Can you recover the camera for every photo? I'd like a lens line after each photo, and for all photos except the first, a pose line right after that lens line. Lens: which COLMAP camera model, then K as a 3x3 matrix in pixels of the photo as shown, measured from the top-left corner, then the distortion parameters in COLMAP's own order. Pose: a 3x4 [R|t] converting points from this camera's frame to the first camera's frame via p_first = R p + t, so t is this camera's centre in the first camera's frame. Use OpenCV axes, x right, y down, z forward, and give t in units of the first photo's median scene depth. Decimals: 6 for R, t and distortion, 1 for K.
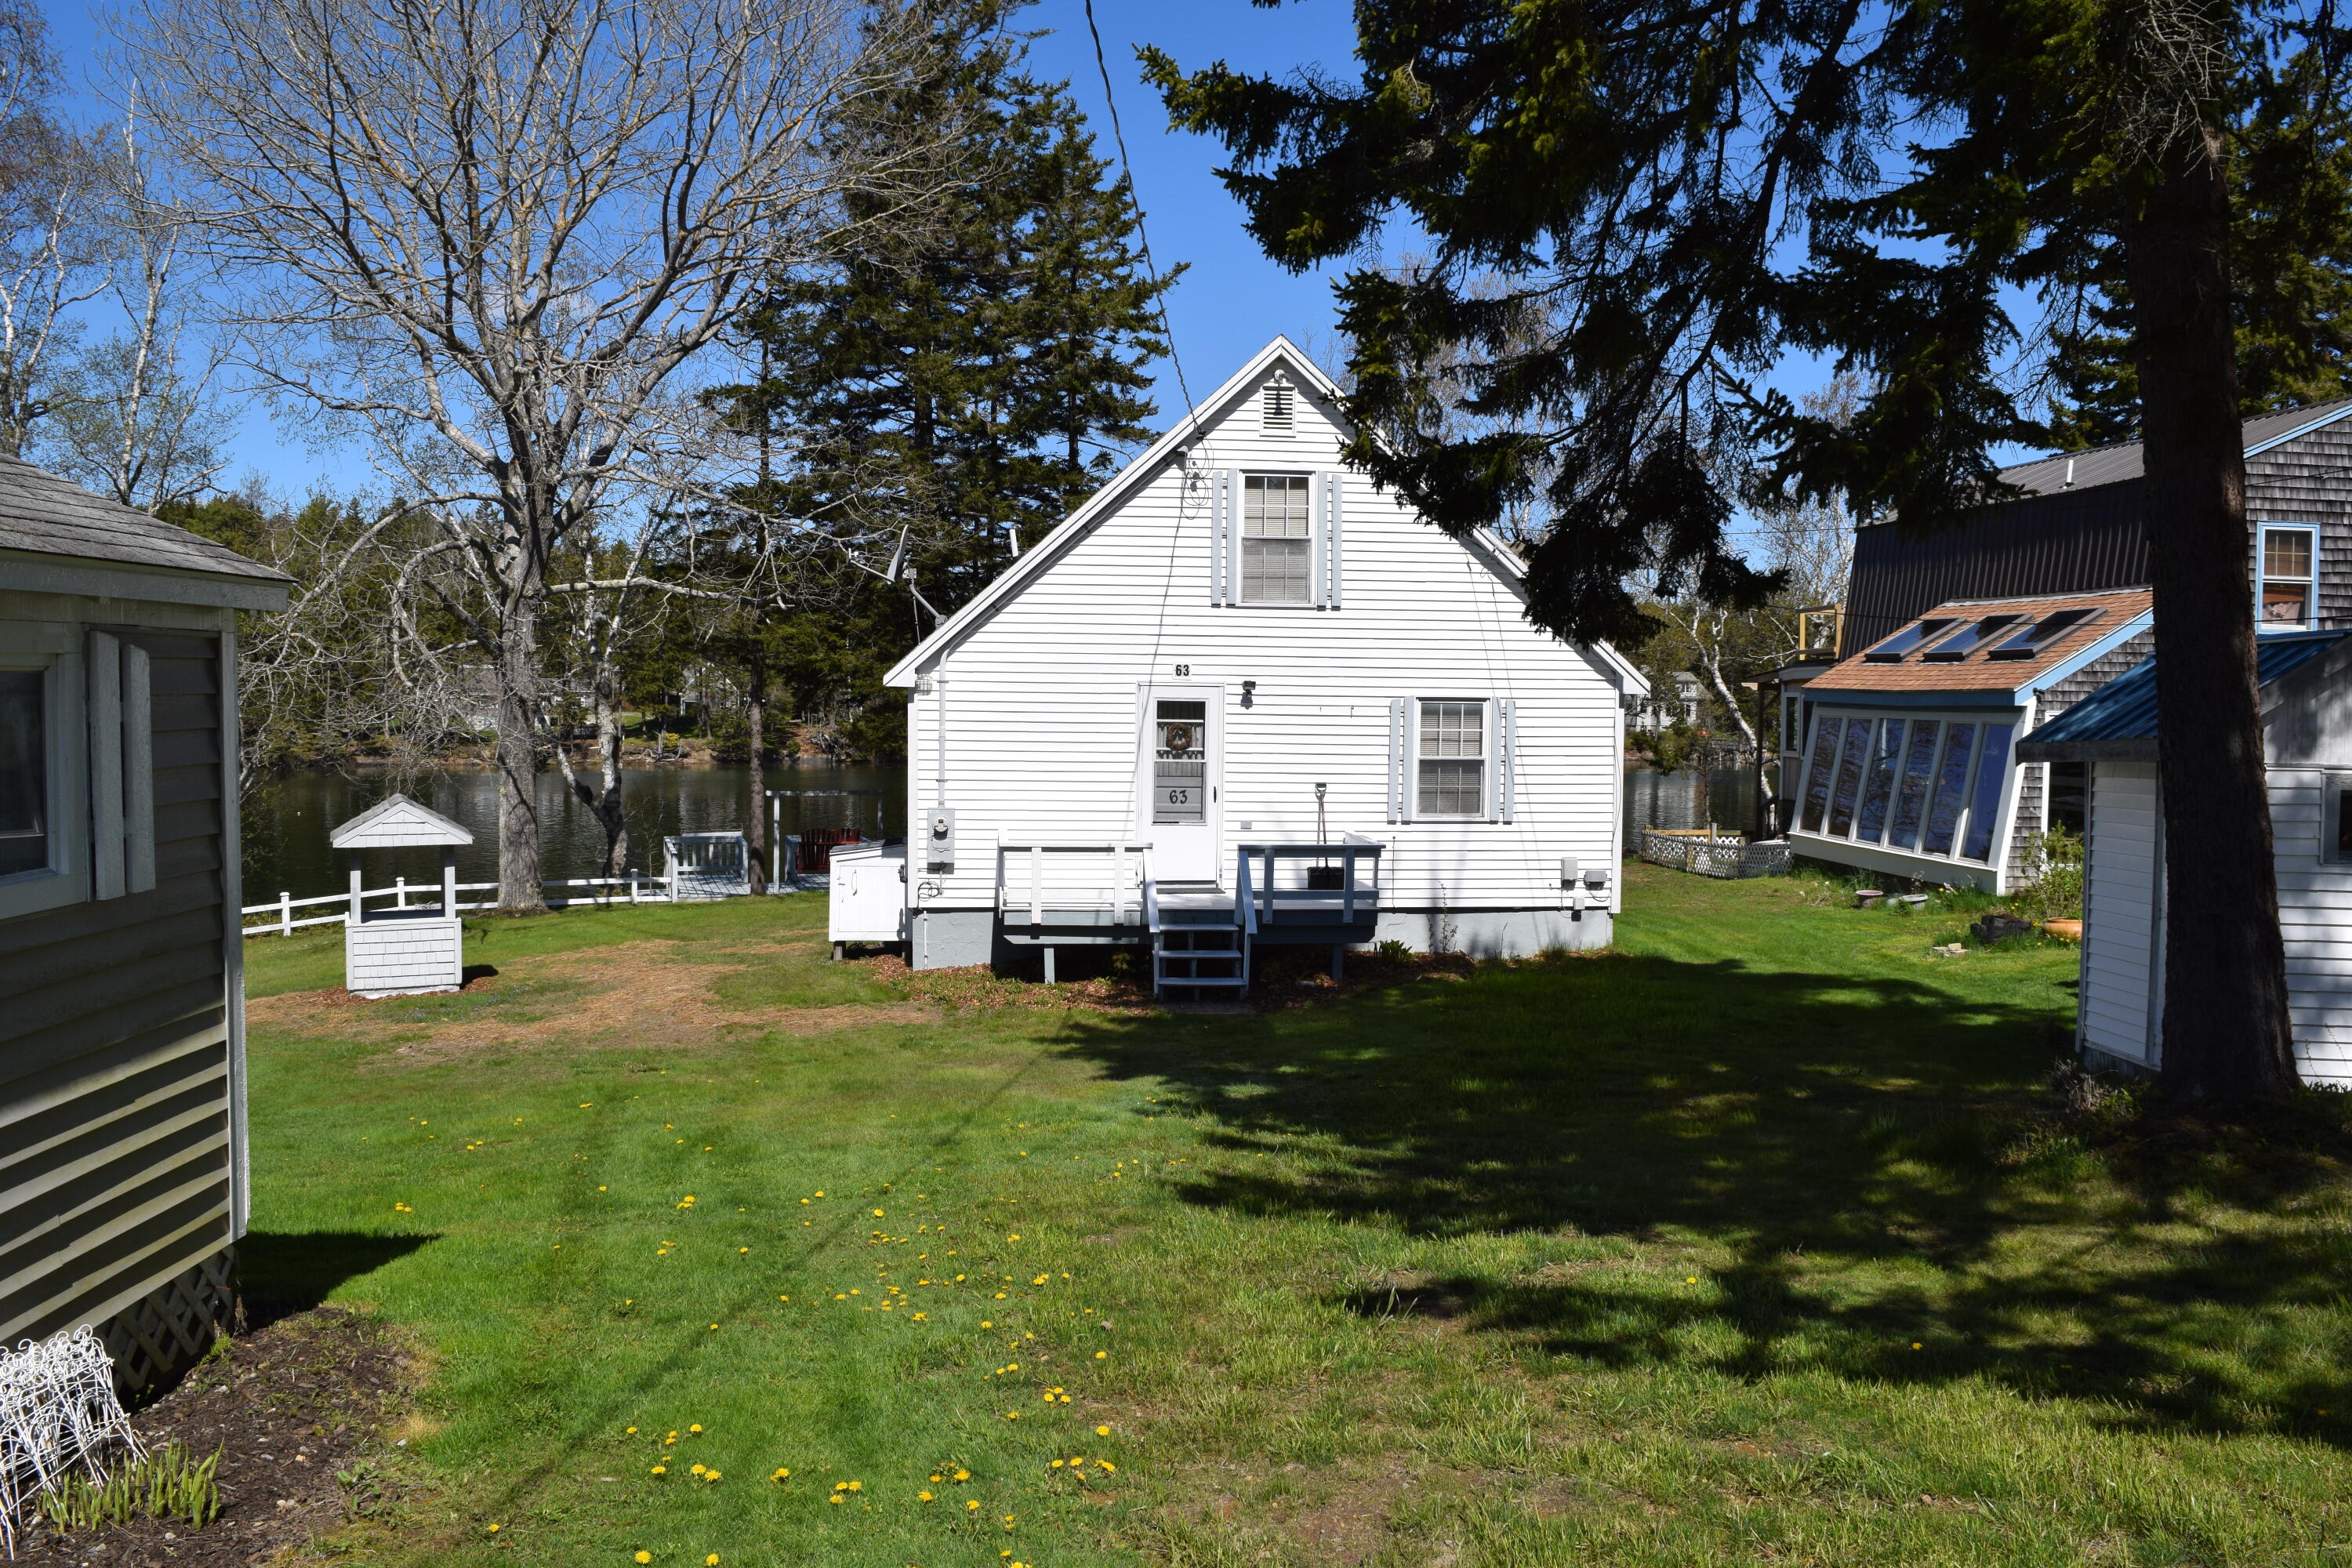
lens RADIAL K [[1851.9, 0, 1181.1], [0, 1851.9, 789.7], [0, 0, 1]] dist [-0.091183, 0.013598]
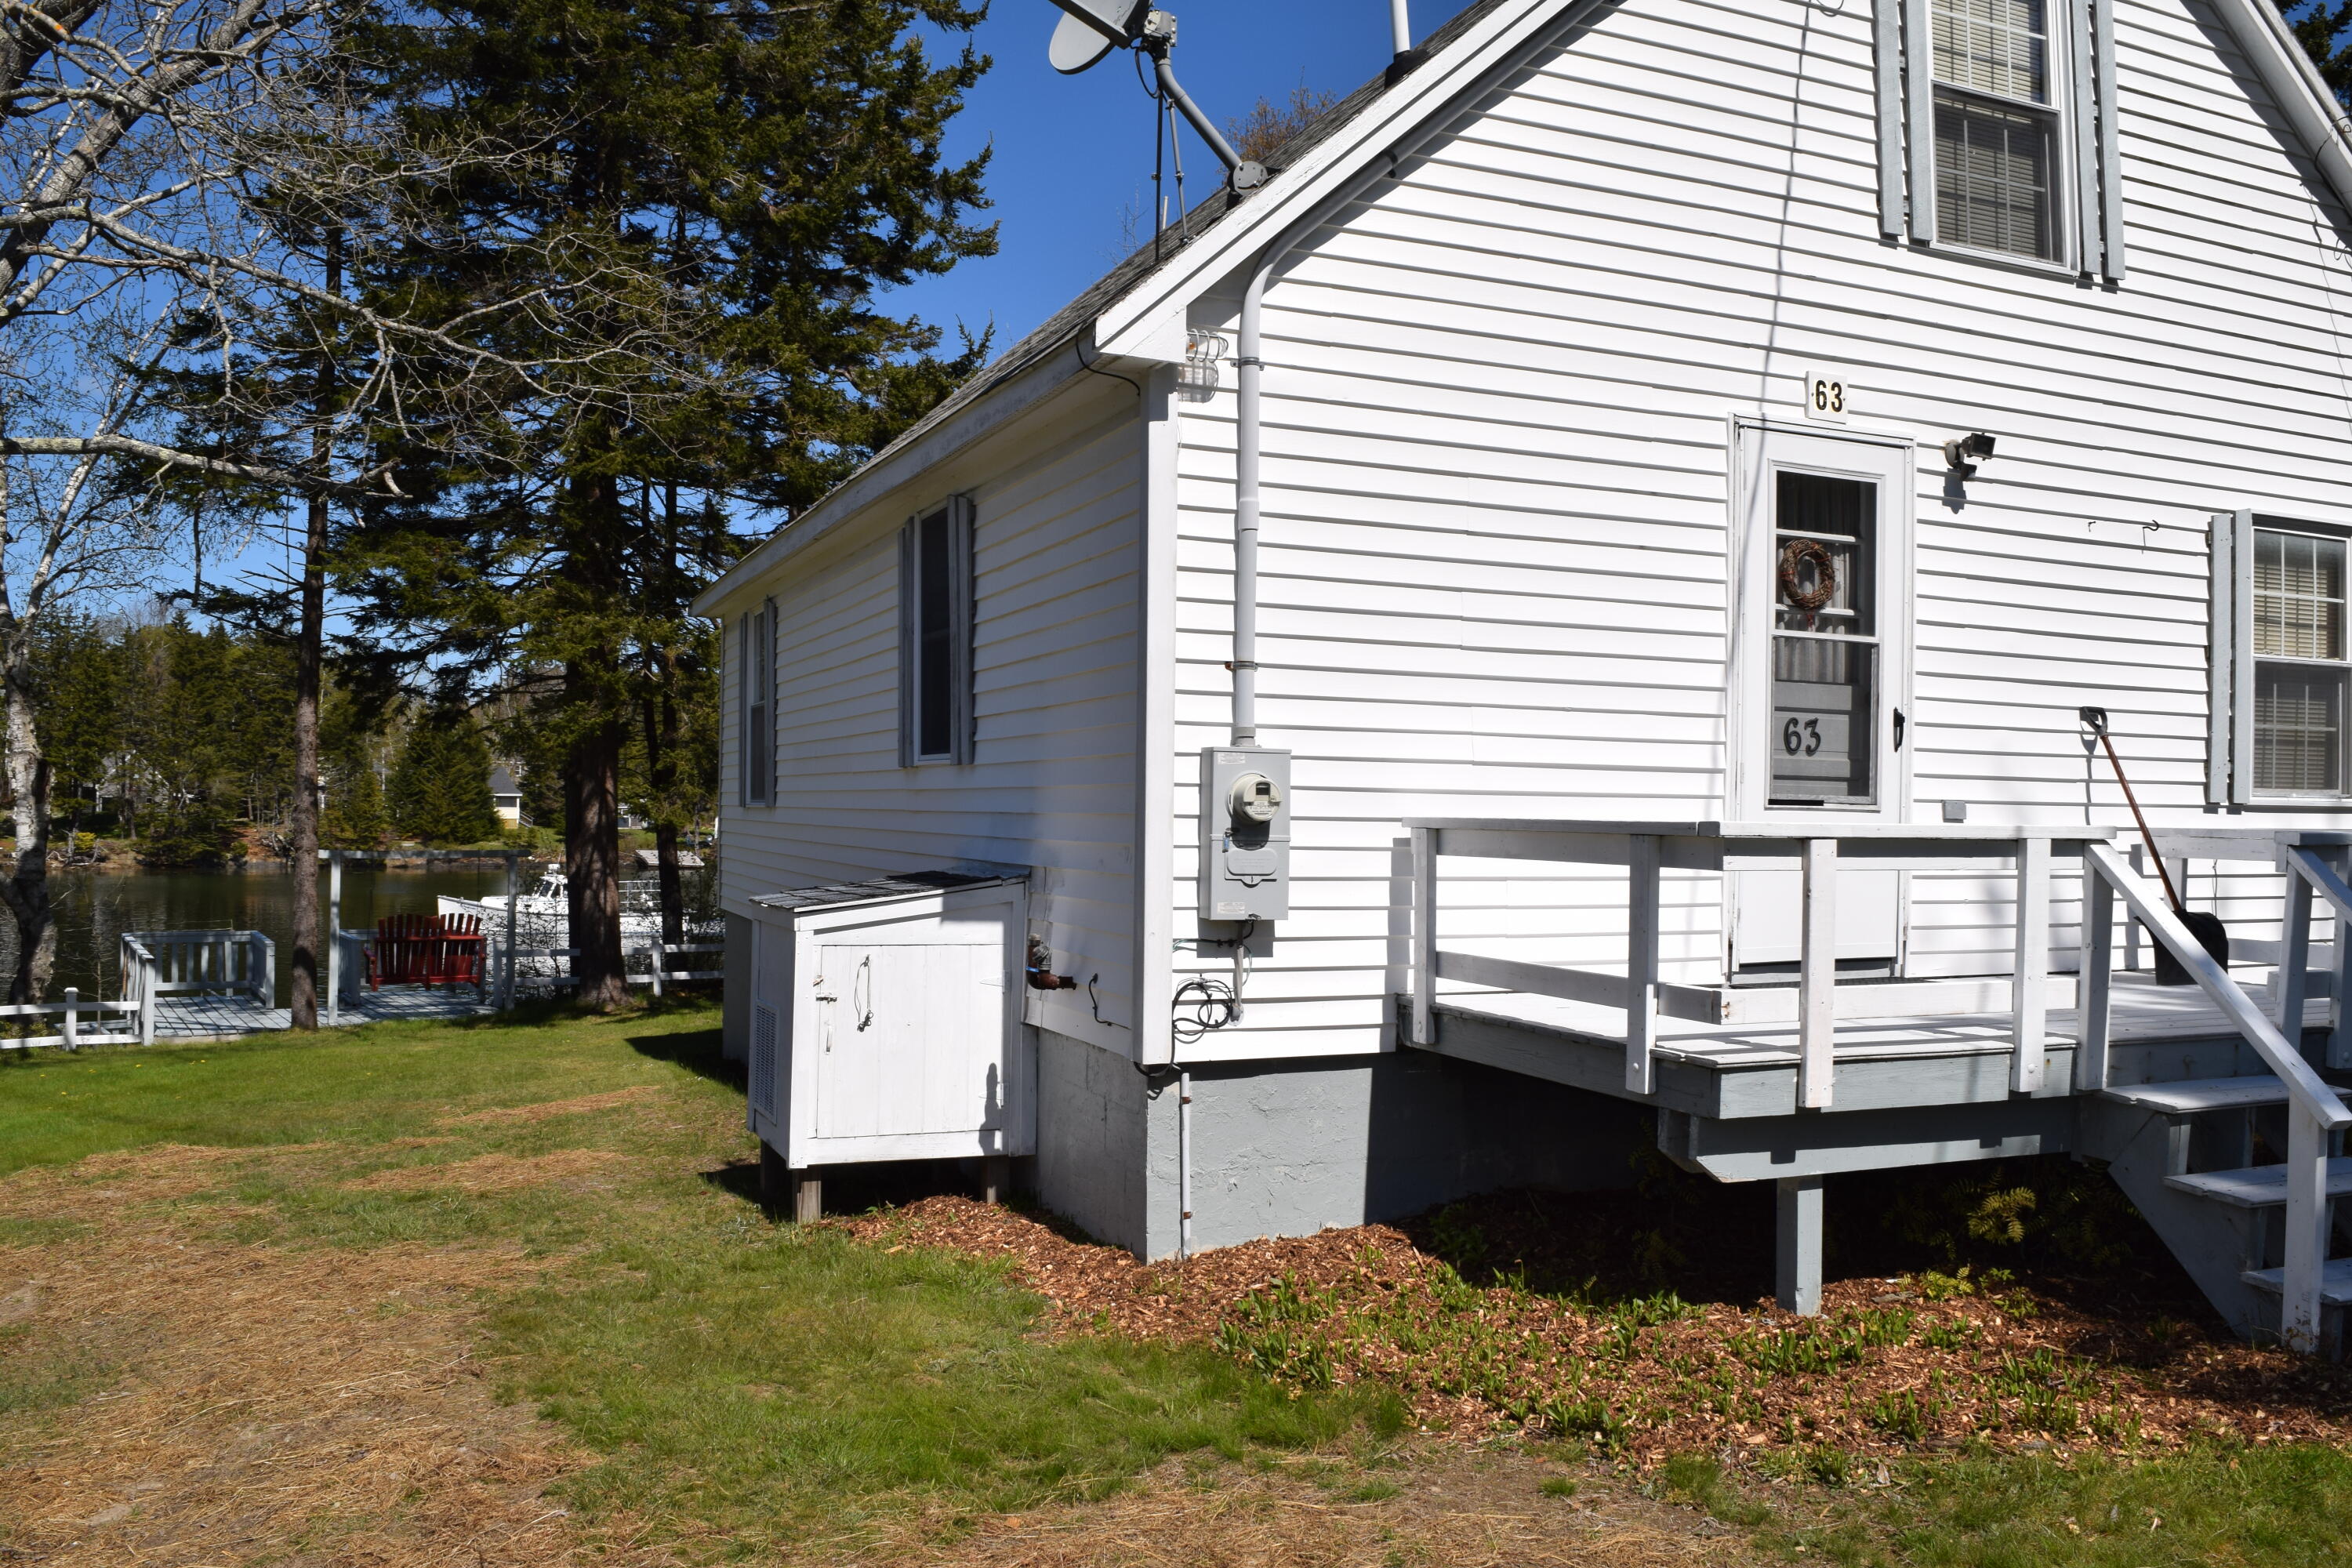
lens RADIAL K [[1851.9, 0, 1184.7], [0, 1851.9, 780.2], [0, 0, 1]] dist [-0.091183, 0.013598]
pose [[0.959861, 0.006675, 0.280396, -0.223384], [0.011938, 0.997838, -0.064621, 0.034790], [-0.280222, 0.065375, 0.957707, 0.673310]]
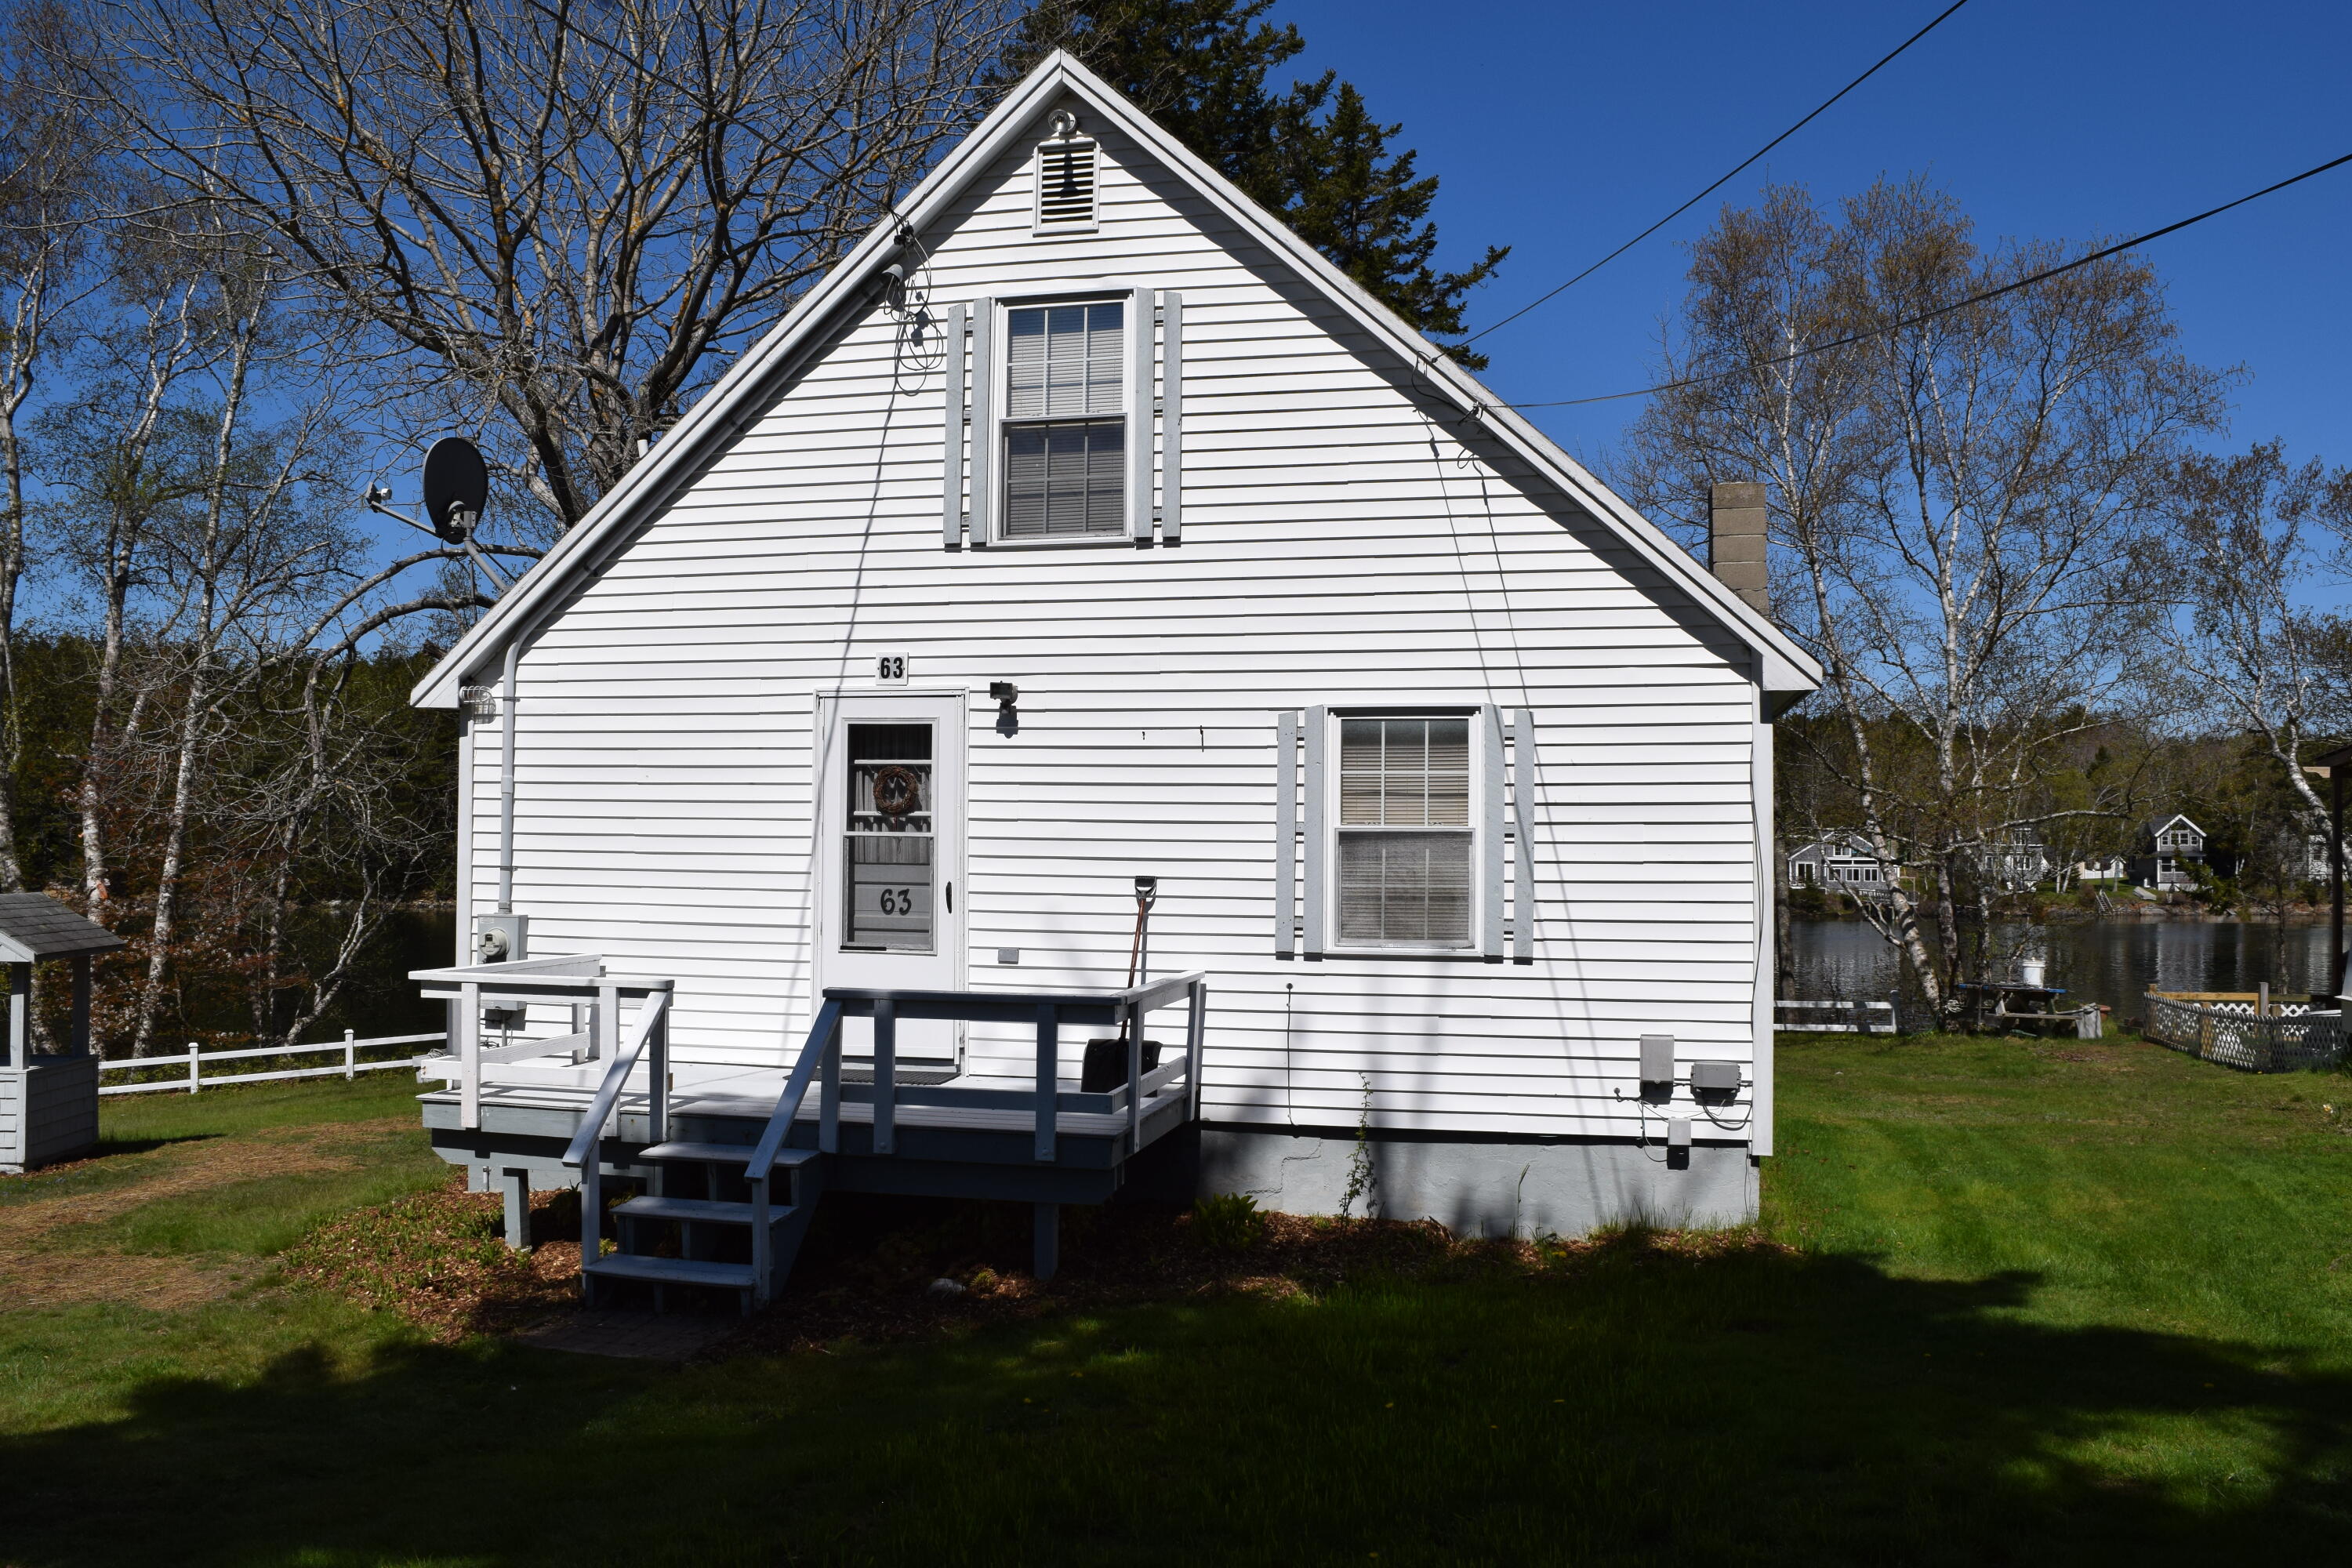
lens RADIAL K [[1851.9, 0, 1170.4], [0, 1851.9, 785.7], [0, 0, 1]] dist [-0.091183, 0.013598]
pose [[0.943799, -0.014185, -0.330216, 0.251897], [-0.014558, 0.996325, -0.084407, 0.014341], [0.330200, 0.084470, 0.940124, 0.508288]]
